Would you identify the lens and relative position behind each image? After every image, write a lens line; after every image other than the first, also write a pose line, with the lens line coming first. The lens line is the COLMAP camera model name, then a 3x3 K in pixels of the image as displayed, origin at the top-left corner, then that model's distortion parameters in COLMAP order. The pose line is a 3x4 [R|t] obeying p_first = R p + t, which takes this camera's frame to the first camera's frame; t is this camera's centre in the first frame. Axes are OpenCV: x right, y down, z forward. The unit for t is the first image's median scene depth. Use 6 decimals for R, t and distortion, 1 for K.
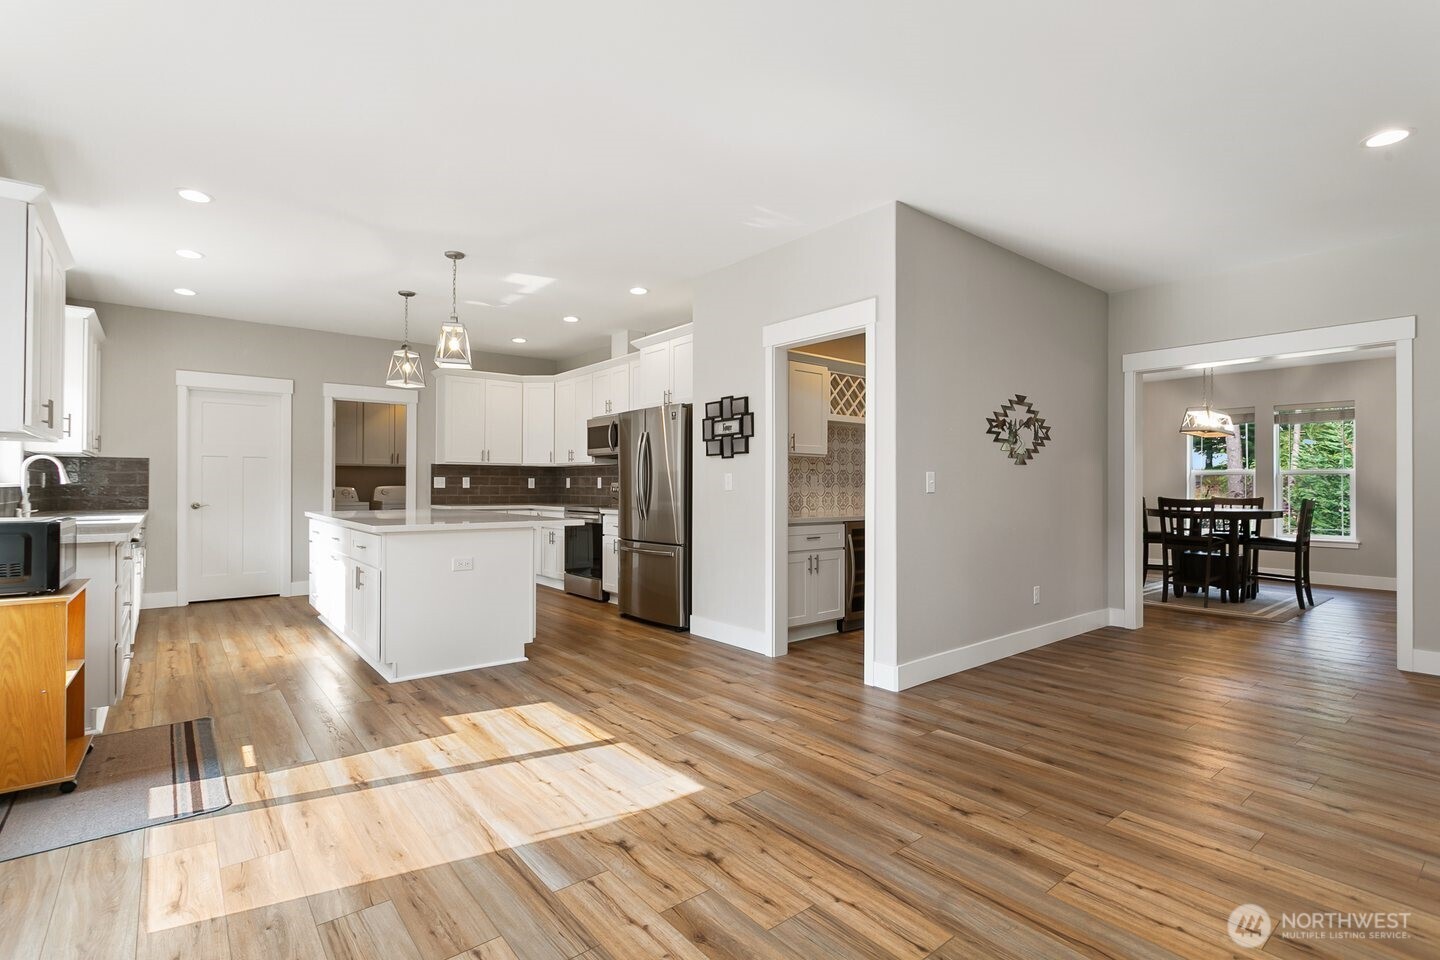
lens RADIAL K [[688.1, 0, 725.3], [0, 688.1, 497.7], [0, 0, 1]] dist [0.005145, 0.000789]
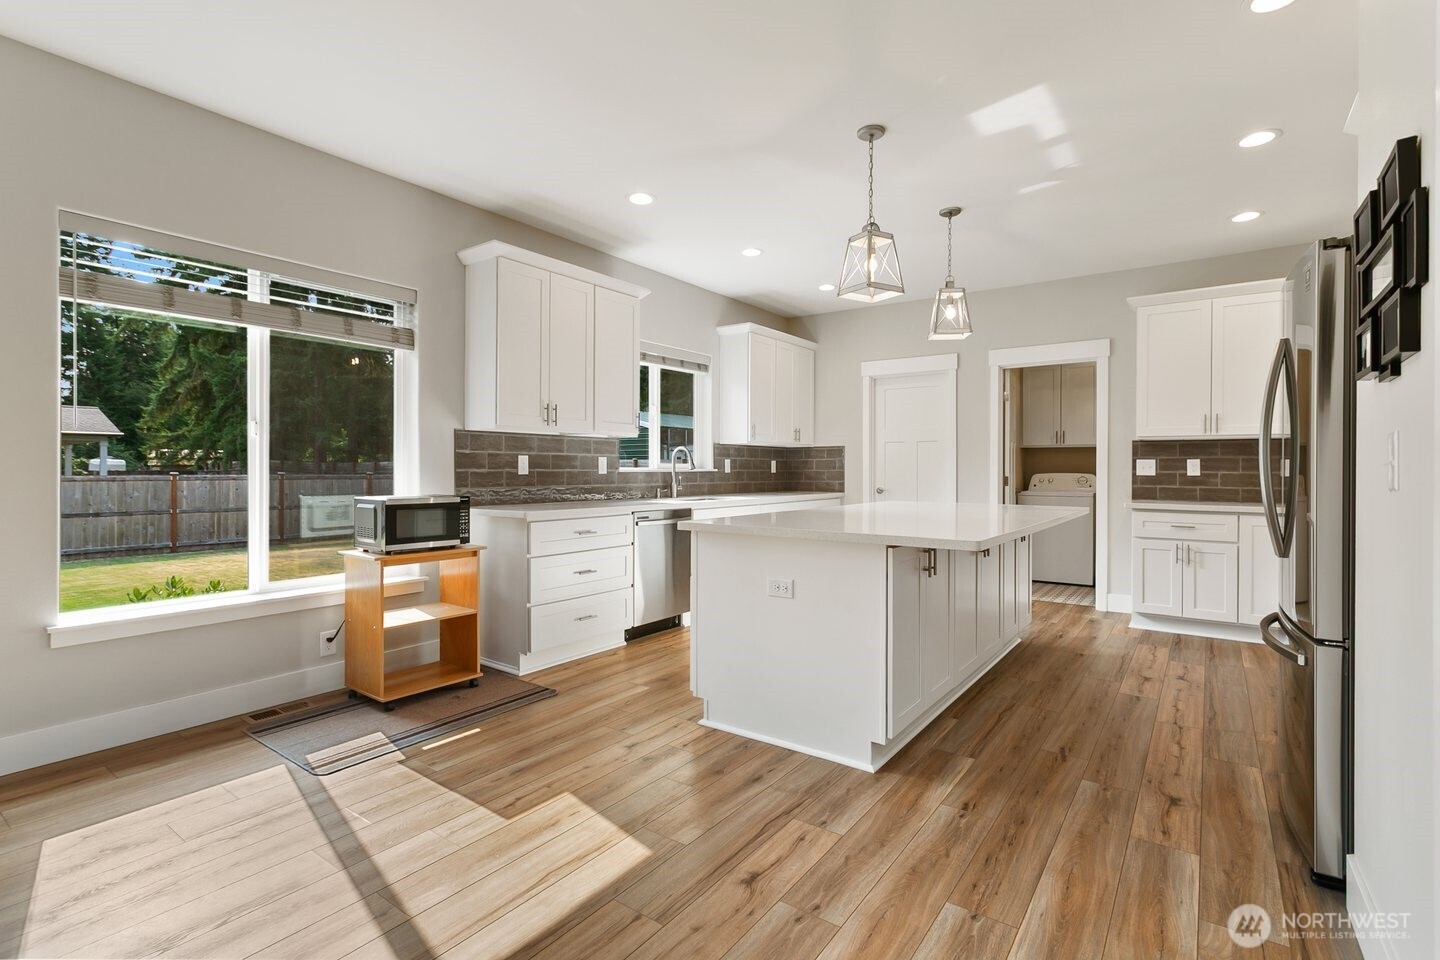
lens RADIAL K [[682.5, 0, 714.3], [0, 682.5, 474.7], [0, 0, 1]] dist [0.004089, 0.000948]
pose [[0.245125, 0.008022, -0.969458, 0.174614], [-0.019949, 0.999796, 0.003229, -0.010836], [0.969286, 0.018548, 0.245235, 0.531345]]
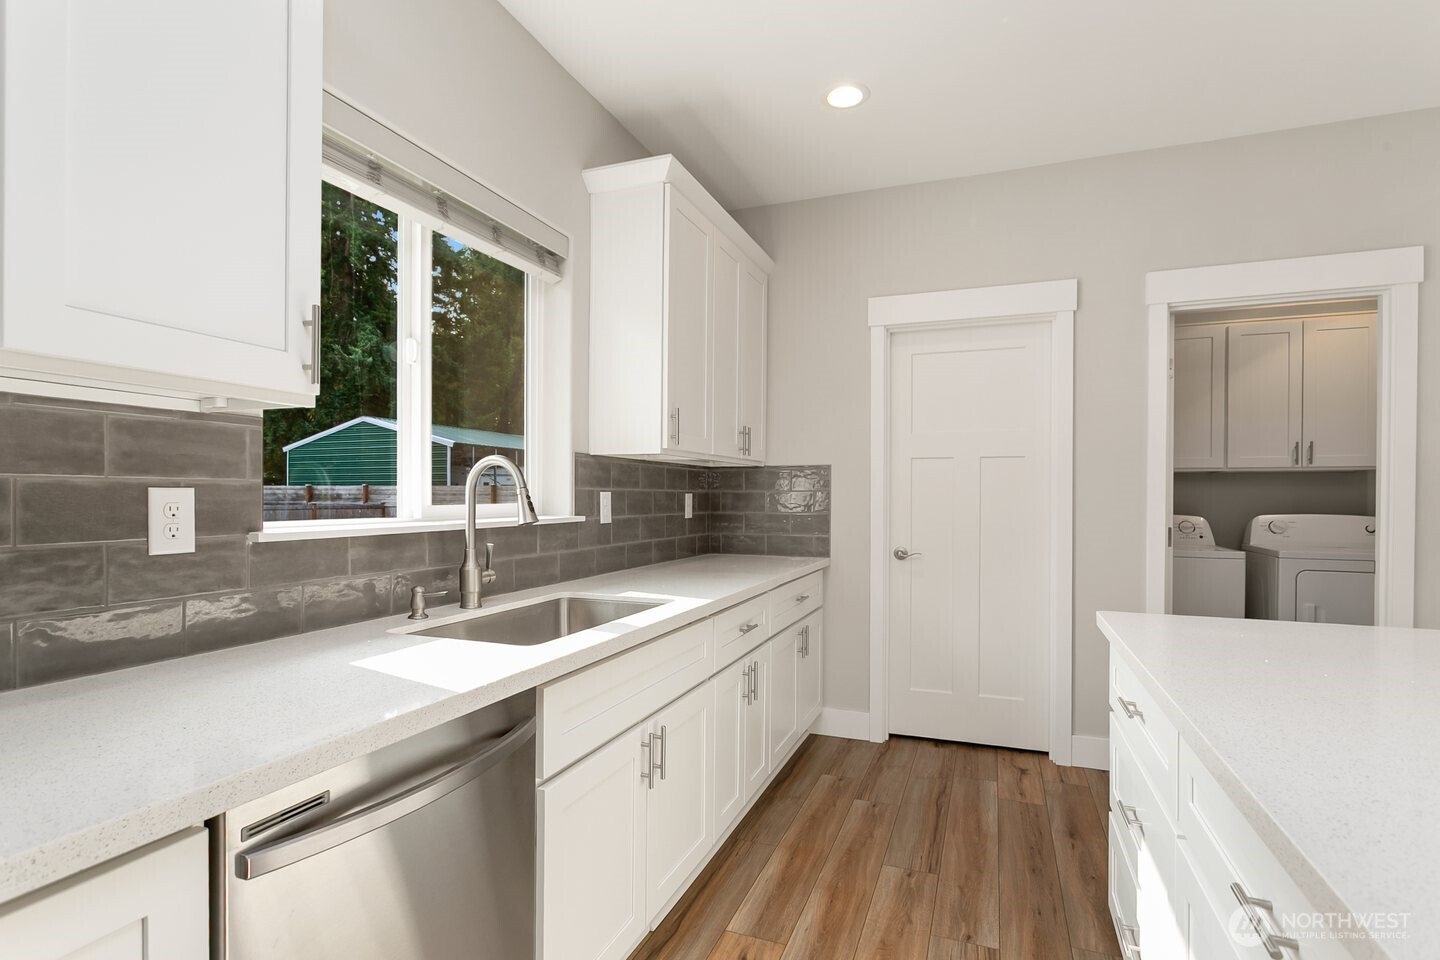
lens RADIAL K [[717.3, 0, 716.4], [0, 717.3, 492.5], [0, 0, 1]] dist [0.002079, 0.000873]
pose [[0.488805, -0.003295, -0.872387, -0.374616], [-0.019161, 0.999711, -0.014511, -0.024938], [0.872183, 0.023809, 0.488600, 0.638277]]
